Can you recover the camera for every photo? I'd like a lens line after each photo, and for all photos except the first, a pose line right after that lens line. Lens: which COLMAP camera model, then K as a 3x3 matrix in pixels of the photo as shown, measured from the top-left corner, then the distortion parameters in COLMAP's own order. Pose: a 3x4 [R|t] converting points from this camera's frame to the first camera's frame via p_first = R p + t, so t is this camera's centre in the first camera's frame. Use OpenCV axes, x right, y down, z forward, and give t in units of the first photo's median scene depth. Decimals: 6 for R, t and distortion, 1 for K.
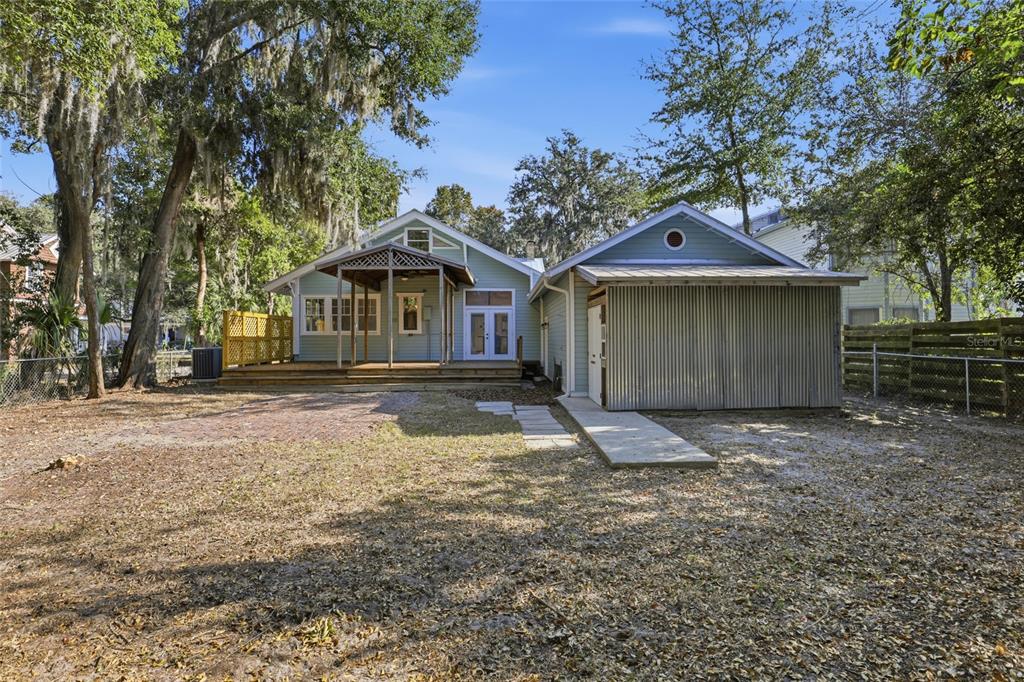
lens RADIAL K [[531.6, 0, 512.5], [0, 531.6, 337.9], [0, 0, 1]] dist [-0.028648, -0.000168]
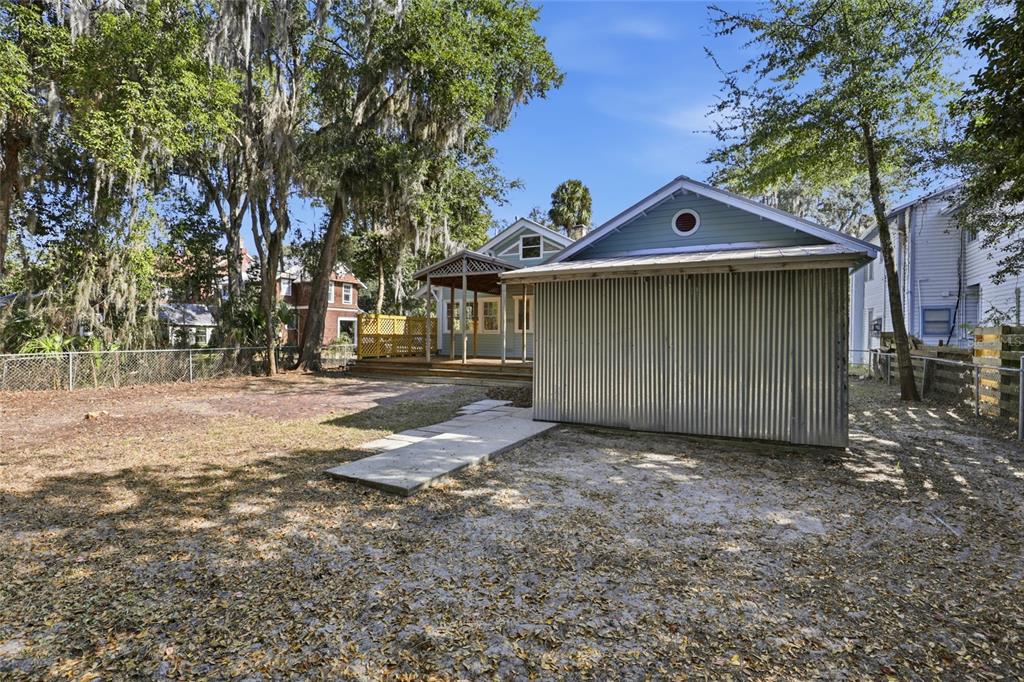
lens RADIAL K [[485.4, 0, 512.5], [0, 485.4, 338.5], [0, 0, 1]] dist [-0.022377, -0.000581]
pose [[0.859138, 0.013745, -0.511560, 0.380697], [-0.010898, 0.999904, 0.008564, -0.006347], [0.511628, -0.001783, 0.859205, 0.172080]]
